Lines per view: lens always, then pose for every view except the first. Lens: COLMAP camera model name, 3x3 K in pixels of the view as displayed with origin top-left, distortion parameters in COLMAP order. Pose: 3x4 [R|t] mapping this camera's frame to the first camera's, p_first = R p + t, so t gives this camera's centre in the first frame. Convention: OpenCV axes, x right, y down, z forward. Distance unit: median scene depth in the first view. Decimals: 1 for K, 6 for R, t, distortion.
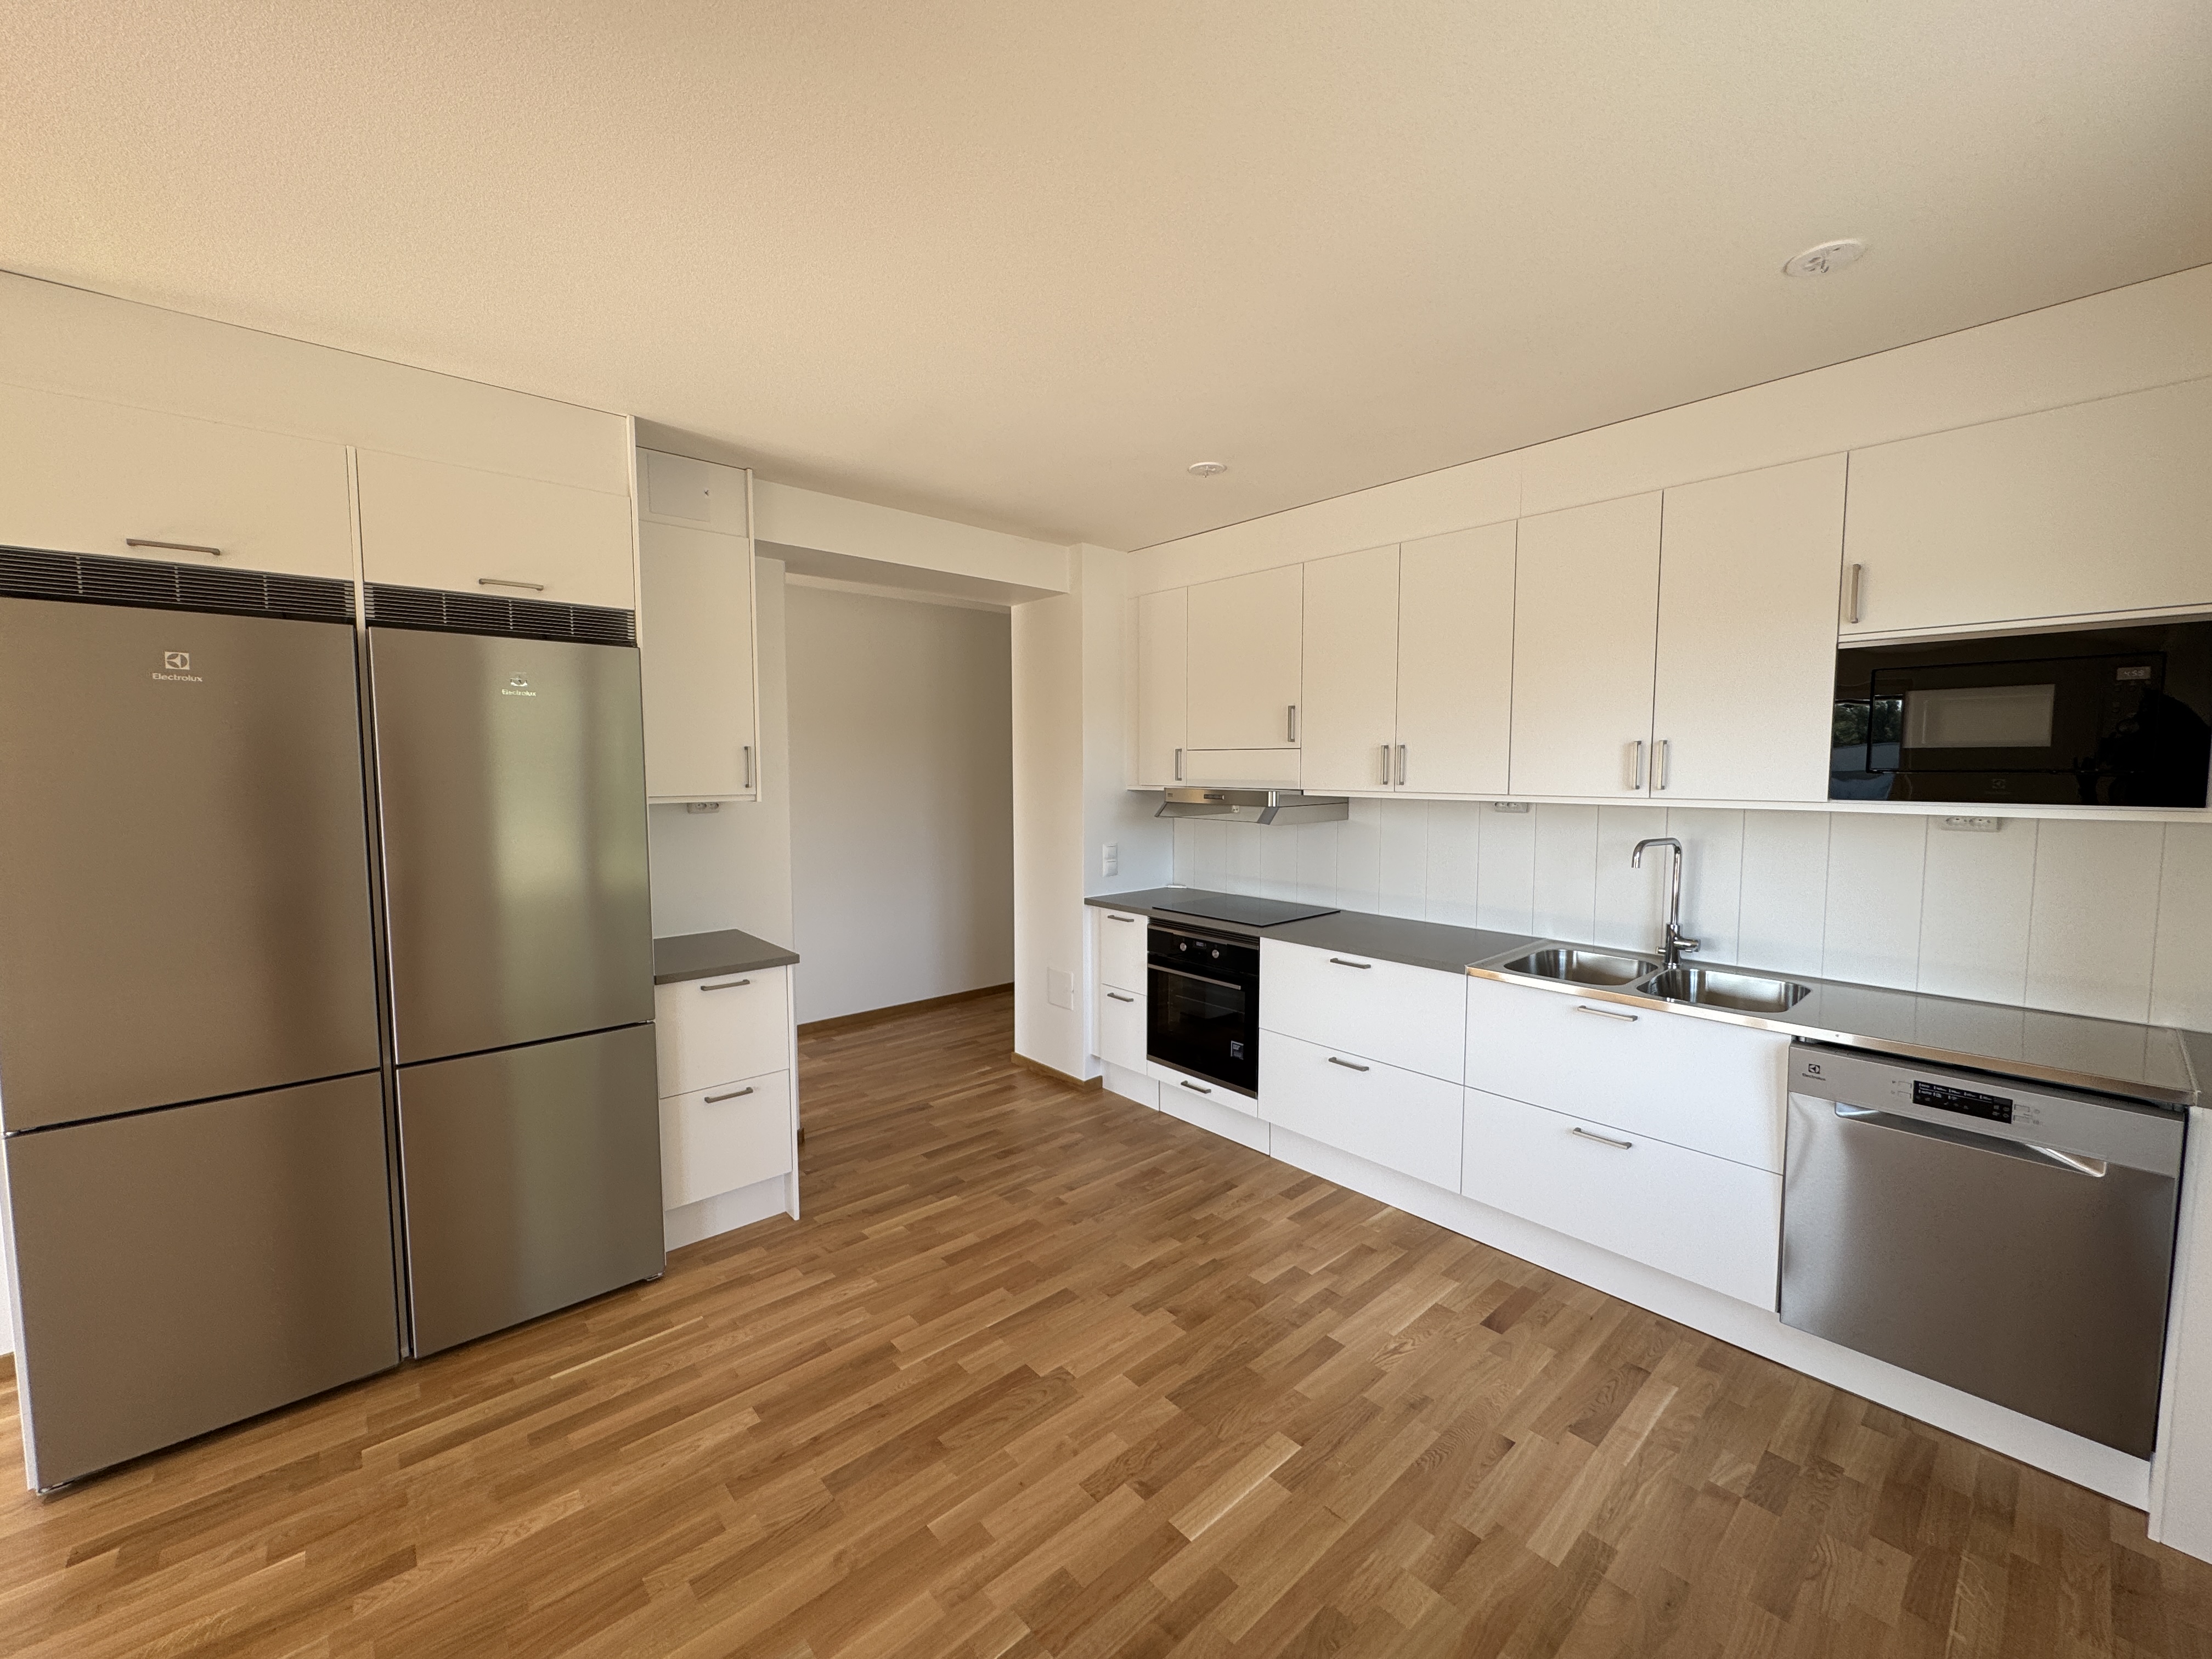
lens RADIAL K [[880.1, 0, 1099.4], [0, 880.1, 828.4], [0, 0, 1]] dist [-0.001885, -0.000056]
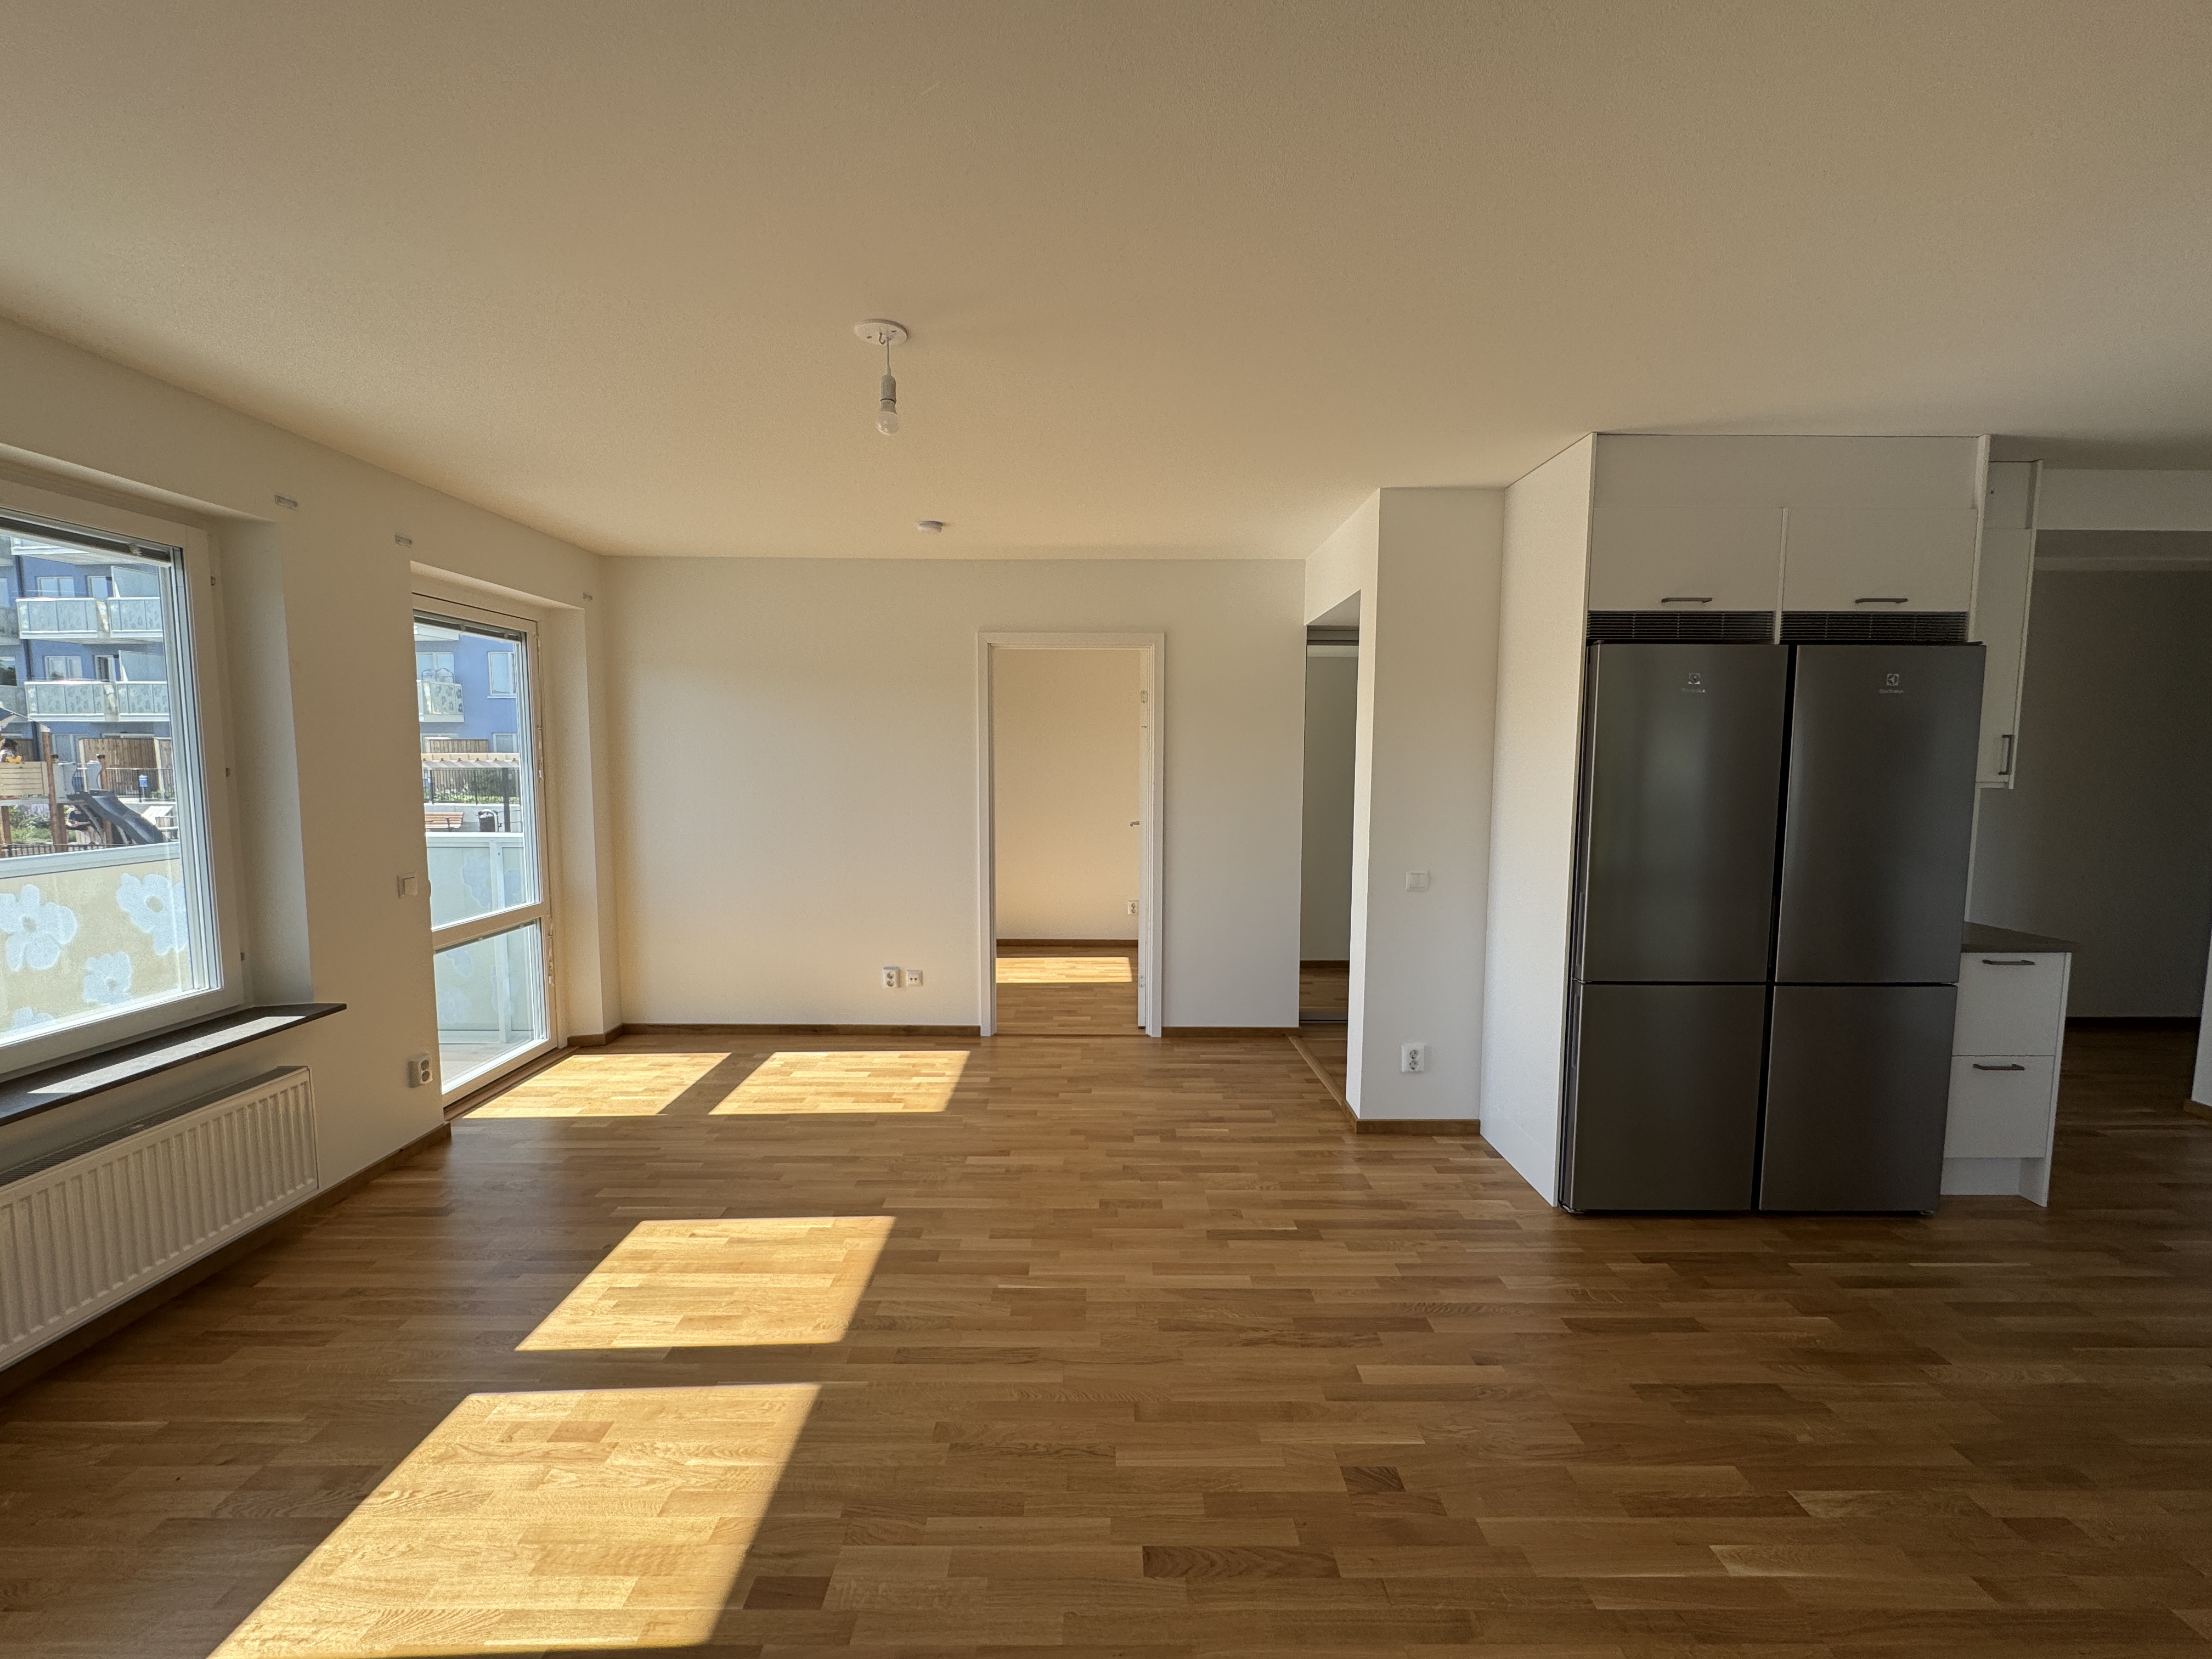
lens RADIAL K [[880.1, 0, 1099.4], [0, 880.1, 828.4], [0, 0, 1]] dist [-0.001885, -0.000056]
pose [[0.750445, 0.058434, -0.658345, -0.579550], [-0.051139, 0.998232, 0.030309, 0.043951], [0.658952, 0.010922, 0.752106, -0.522414]]
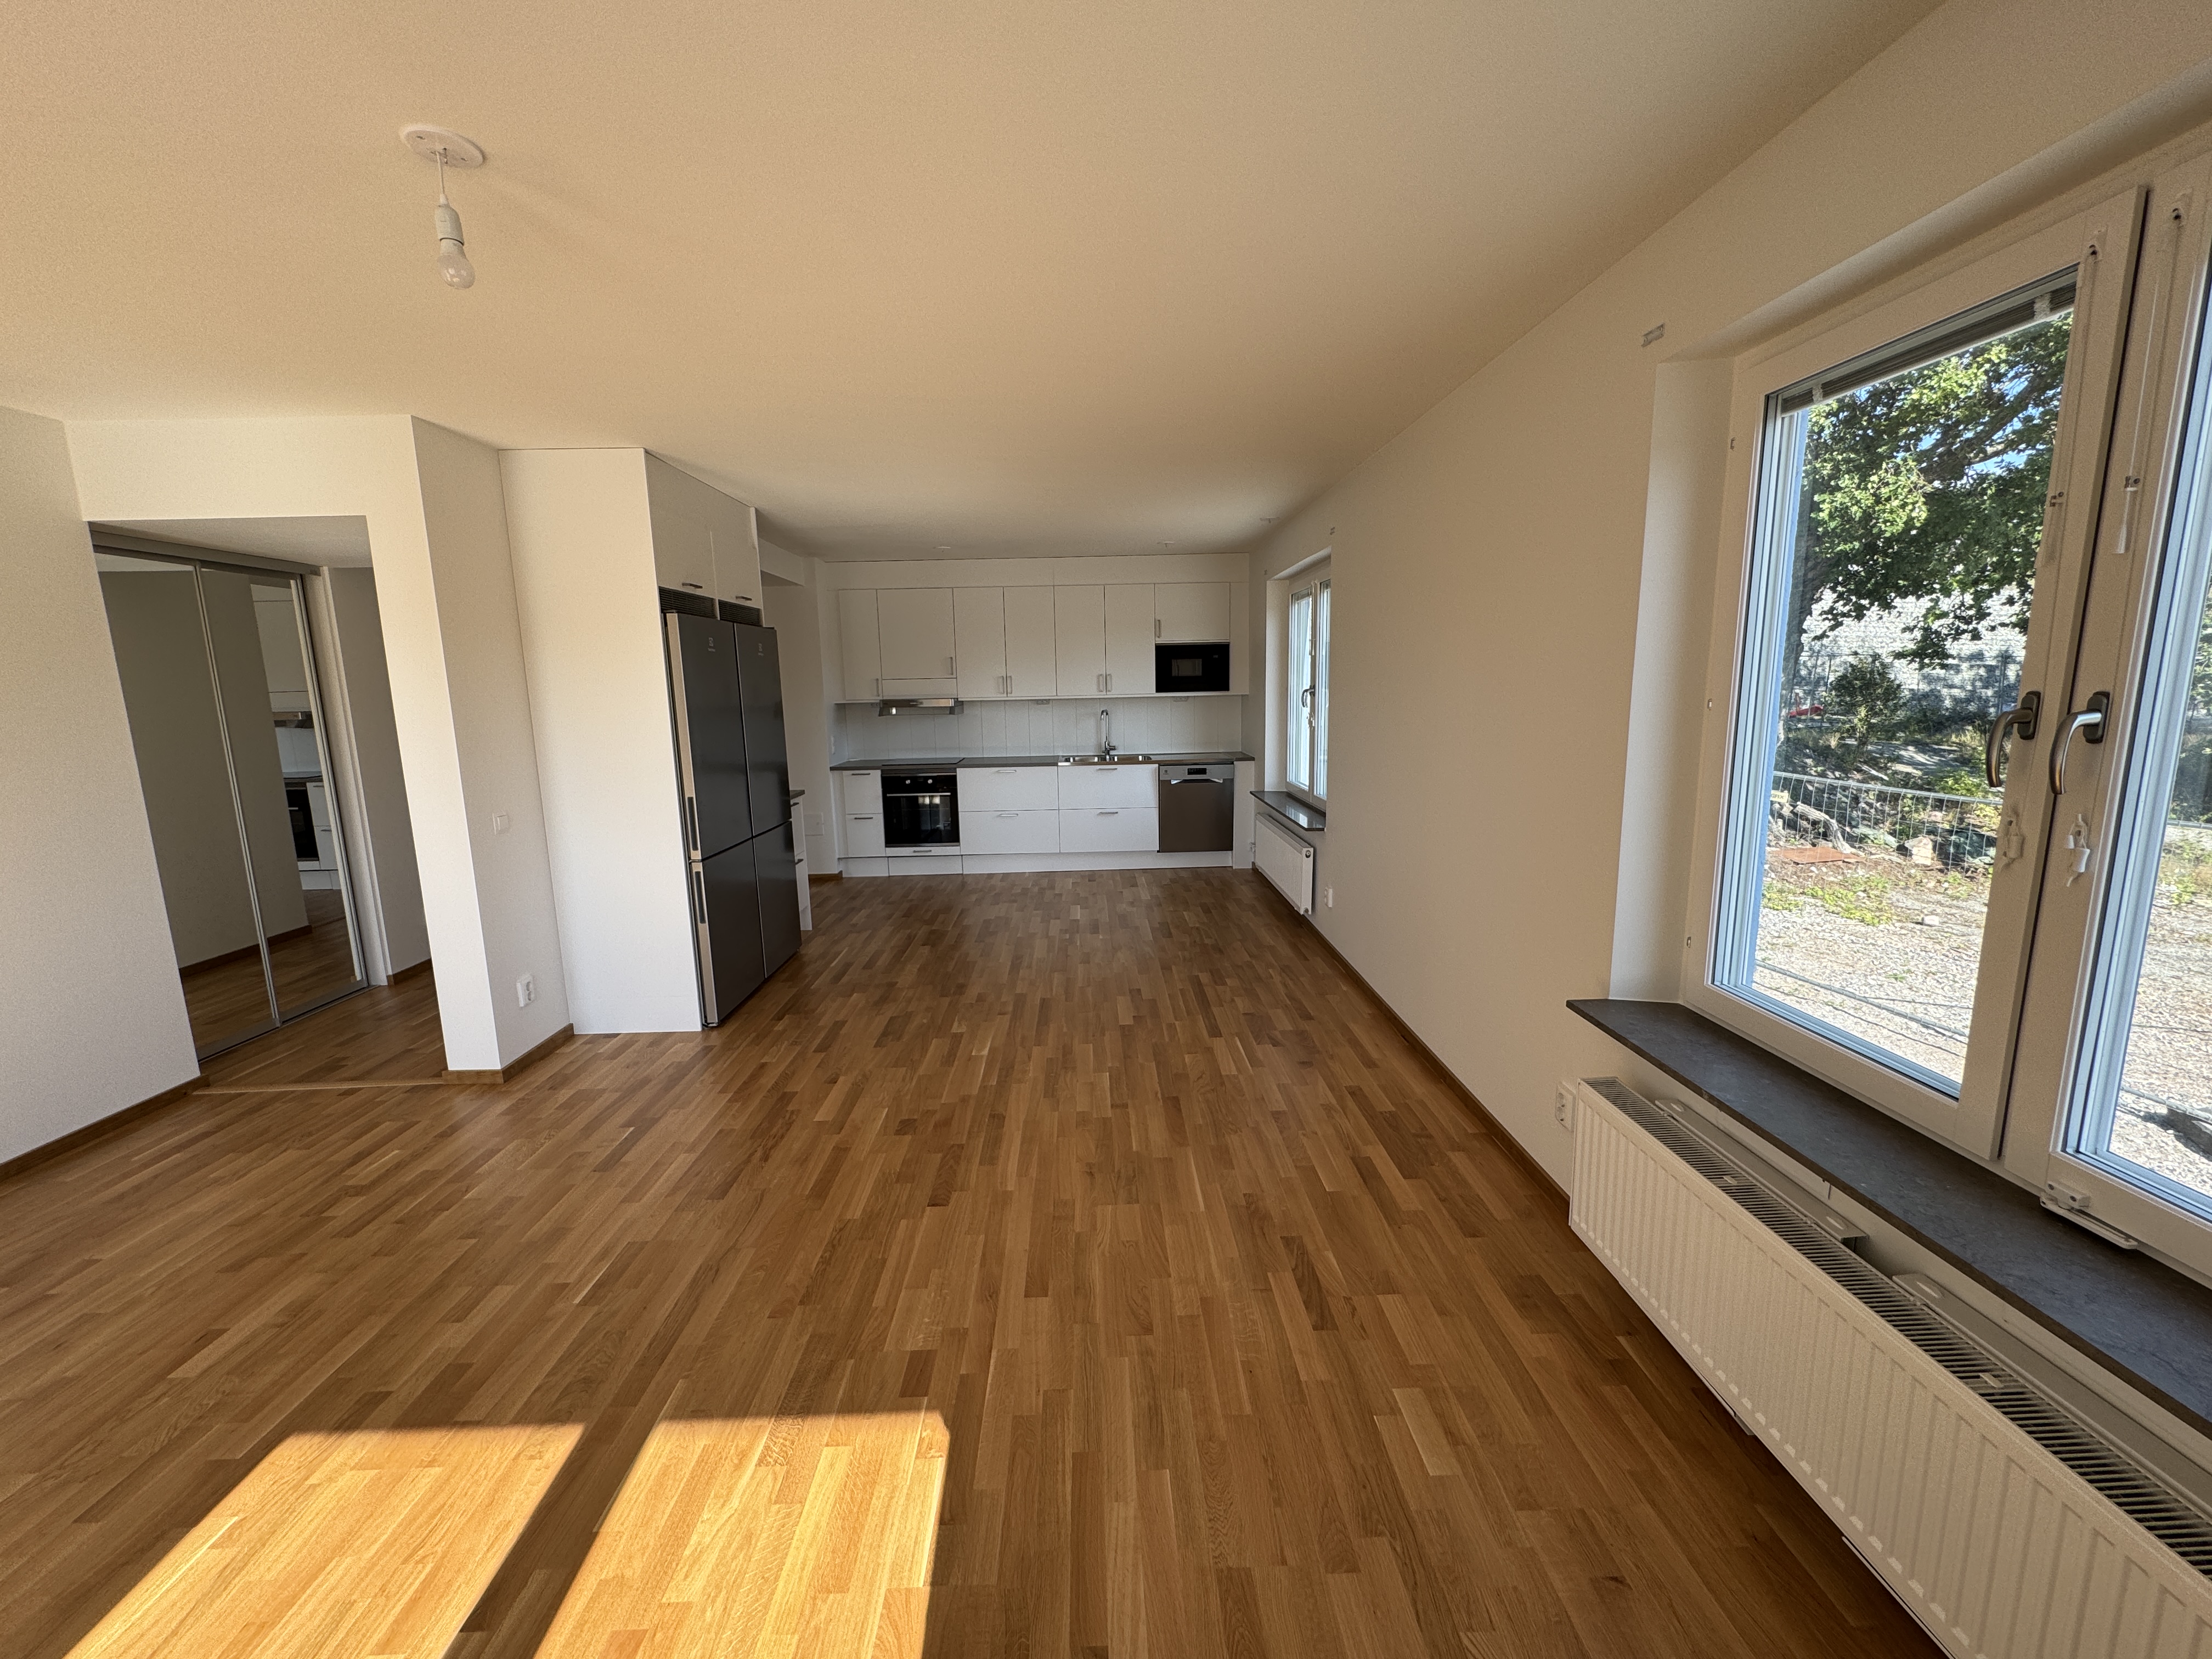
lens RADIAL K [[880.1, 0, 1099.4], [0, 880.1, 828.4], [0, 0, 1]] dist [-0.001885, -0.000056]
pose [[0.649087, -0.137942, 0.748103, -1.497442], [0.075137, 0.990239, 0.117396, 0.055394], [-0.756994, -0.019990, 0.653116, -0.803164]]
